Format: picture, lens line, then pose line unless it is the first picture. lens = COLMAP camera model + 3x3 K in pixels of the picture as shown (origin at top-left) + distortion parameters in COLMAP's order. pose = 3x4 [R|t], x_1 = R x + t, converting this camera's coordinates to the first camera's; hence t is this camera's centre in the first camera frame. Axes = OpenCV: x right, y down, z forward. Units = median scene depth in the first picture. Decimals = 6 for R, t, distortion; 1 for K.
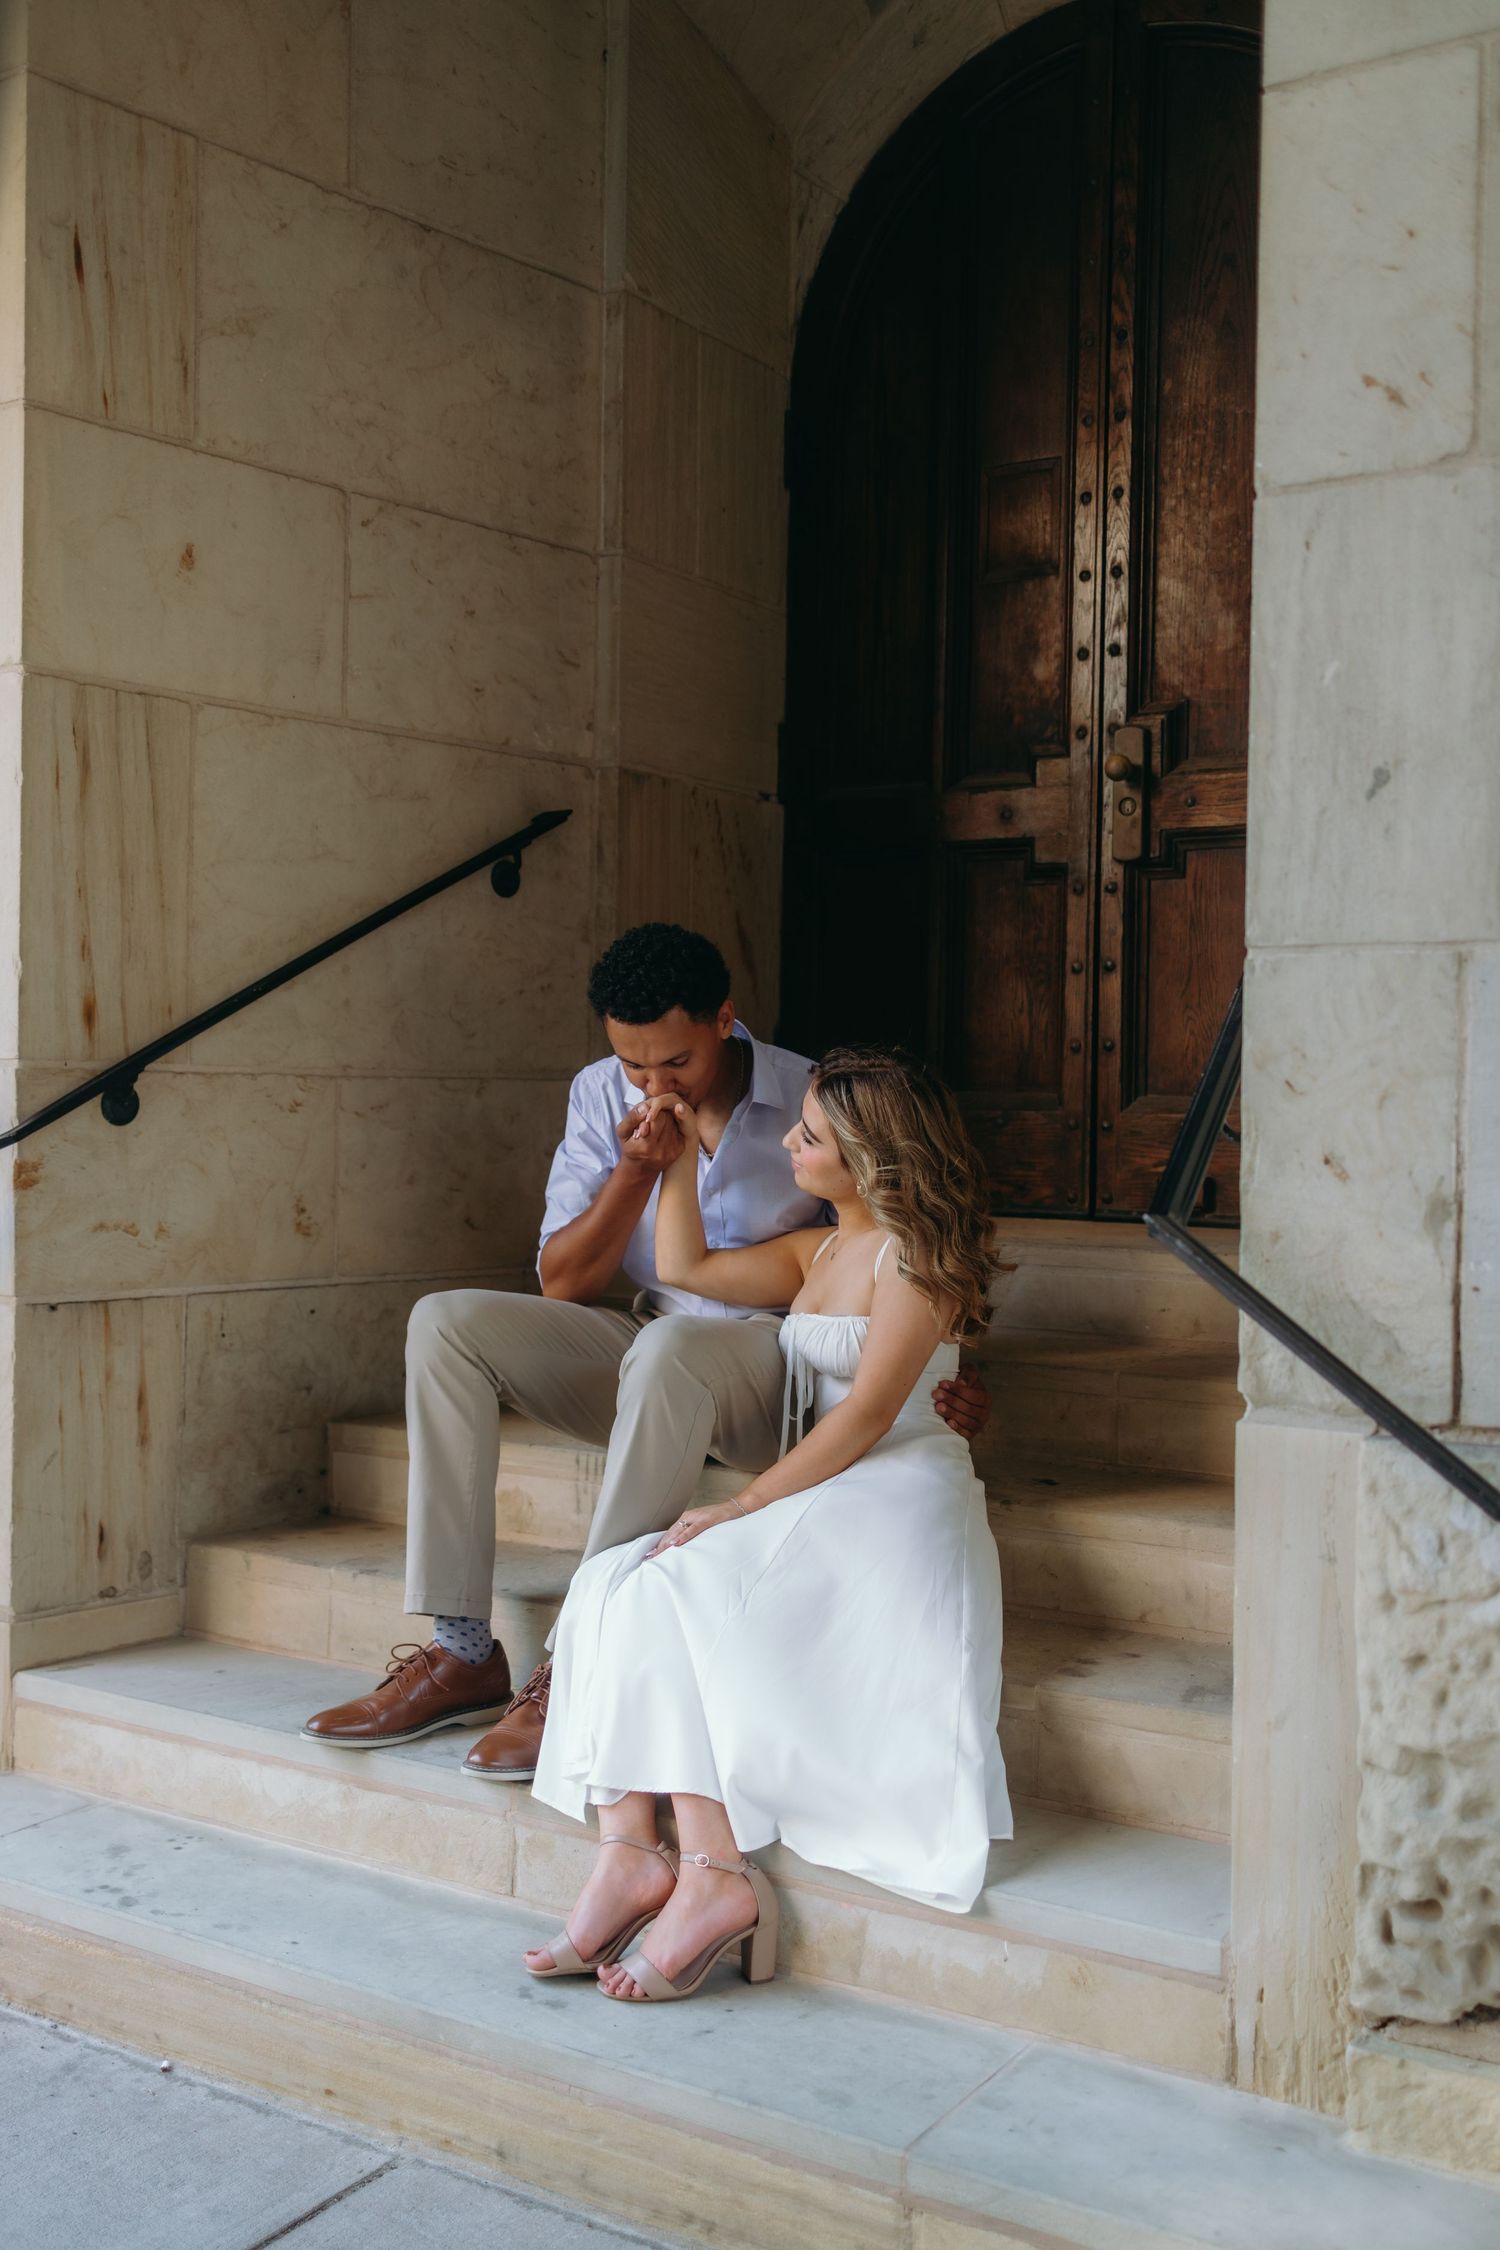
lens RADIAL K [[2233.7, 0, 750.0], [0, 2233.7, 1125.0], [0, 0, 1]] dist [0.016419, 0.007556]
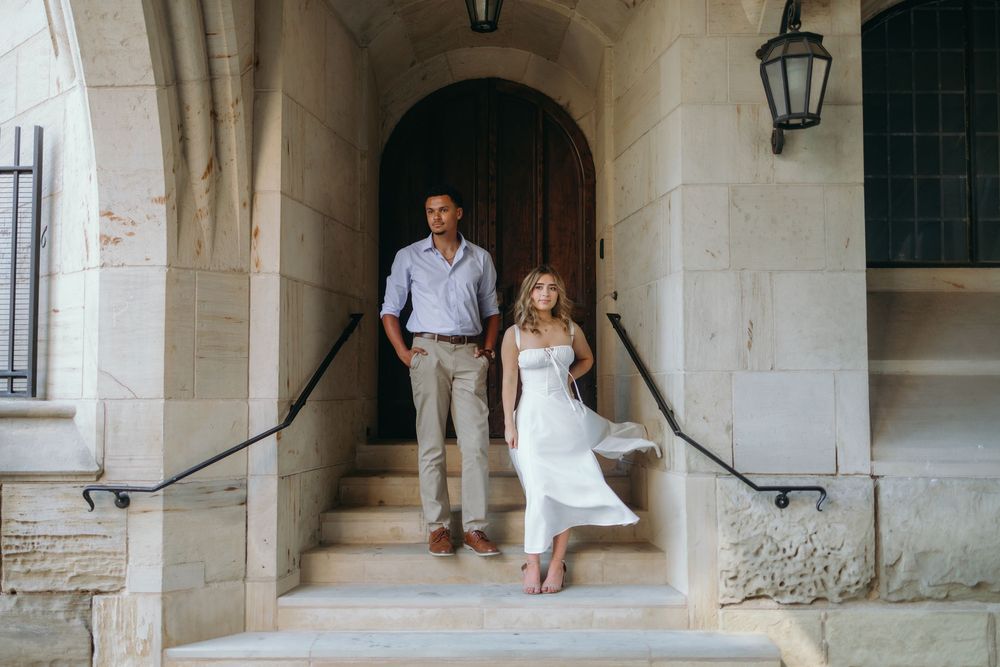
lens RADIAL K [[992.1, 0, 500.0], [0, 992.1, 333.5], [0, 0, 1]] dist [0.043236, 0.010197]
pose [[0.844044, 0.015608, 0.536047, -0.655793], [0.021460, 0.997793, -0.062843, -0.020784], [-0.535844, 0.064546, 0.841846, -0.277114]]
